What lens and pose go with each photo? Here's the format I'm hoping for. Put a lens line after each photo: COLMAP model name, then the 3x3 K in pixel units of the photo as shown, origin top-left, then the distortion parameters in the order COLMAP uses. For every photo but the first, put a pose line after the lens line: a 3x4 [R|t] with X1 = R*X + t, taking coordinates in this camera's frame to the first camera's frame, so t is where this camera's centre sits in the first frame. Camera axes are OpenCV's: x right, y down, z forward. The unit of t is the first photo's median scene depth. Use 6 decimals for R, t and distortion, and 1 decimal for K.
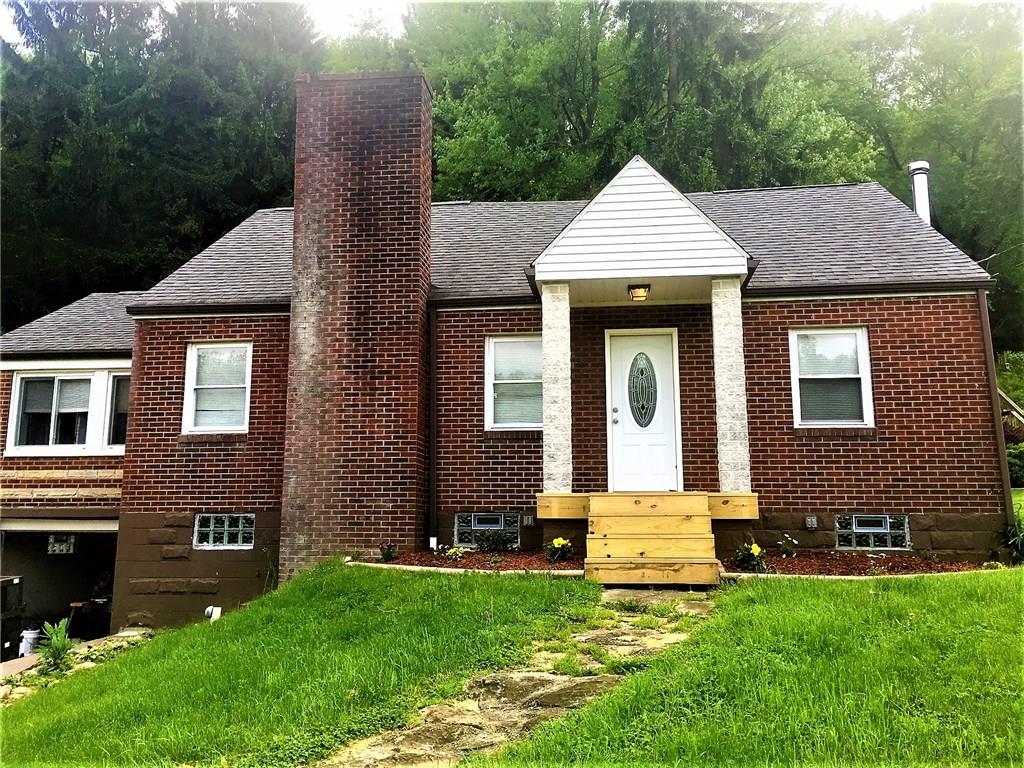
lens RADIAL K [[868.3, 0, 486.8], [0, 868.3, 359.4], [0, 0, 1]] dist [0.074590, -0.099515]
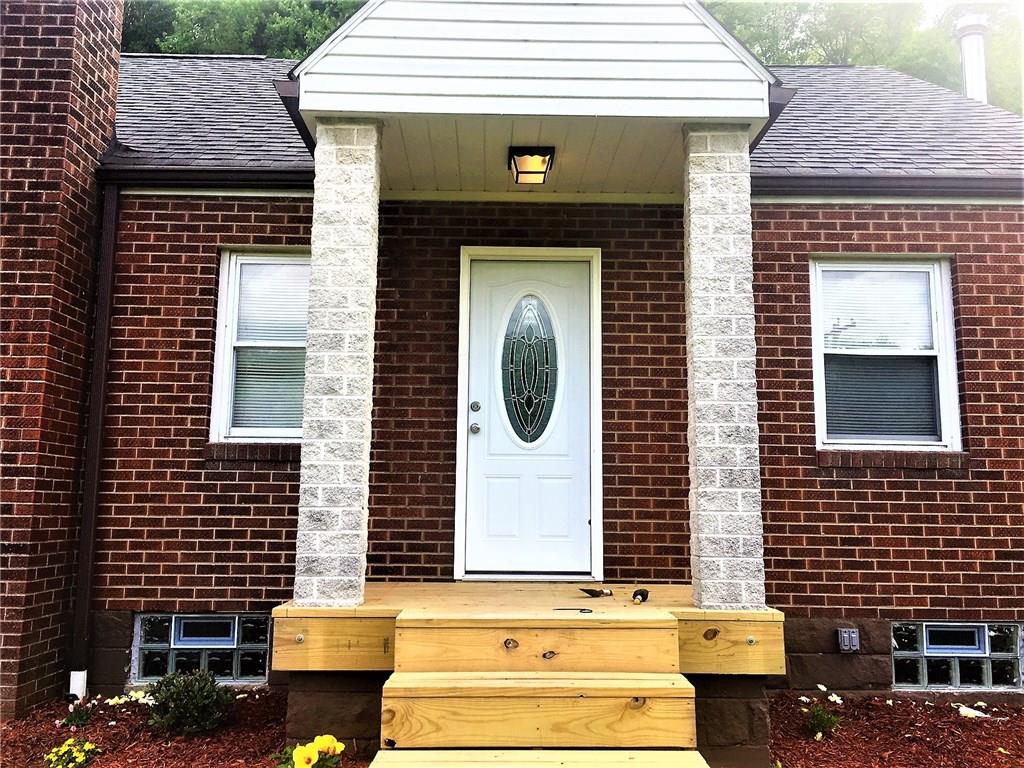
lens RADIAL K [[868.3, 0, 493.3], [0, 868.3, 369.4], [0, 0, 1]] dist [0.074590, -0.099515]
pose [[0.989330, 0.027973, 0.142980, 0.087403], [-0.033986, 0.998630, 0.039784, 0.016716], [-0.141672, -0.044219, 0.988926, 0.512996]]
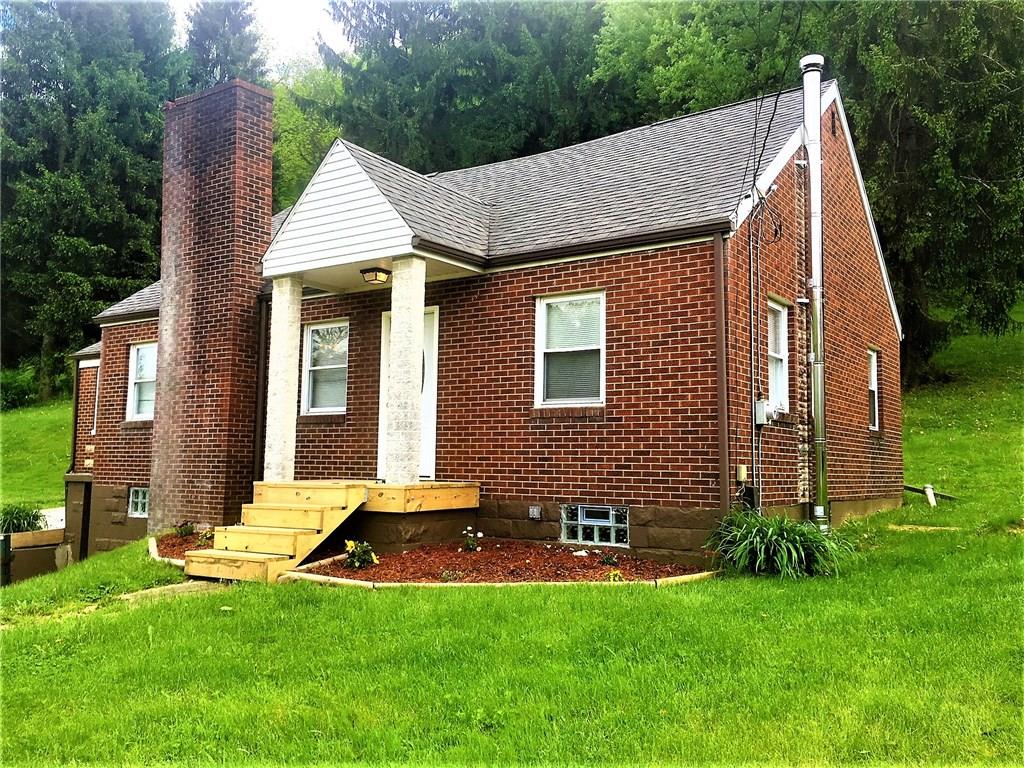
lens RADIAL K [[868.3, 0, 501.6], [0, 868.3, 357.2], [0, 0, 1]] dist [0.074590, -0.099515]
pose [[0.886455, -0.050622, -0.460037, 0.734129], [0.084400, 0.995014, 0.053143, -0.025349], [0.455053, -0.085936, 0.886308, 0.184386]]
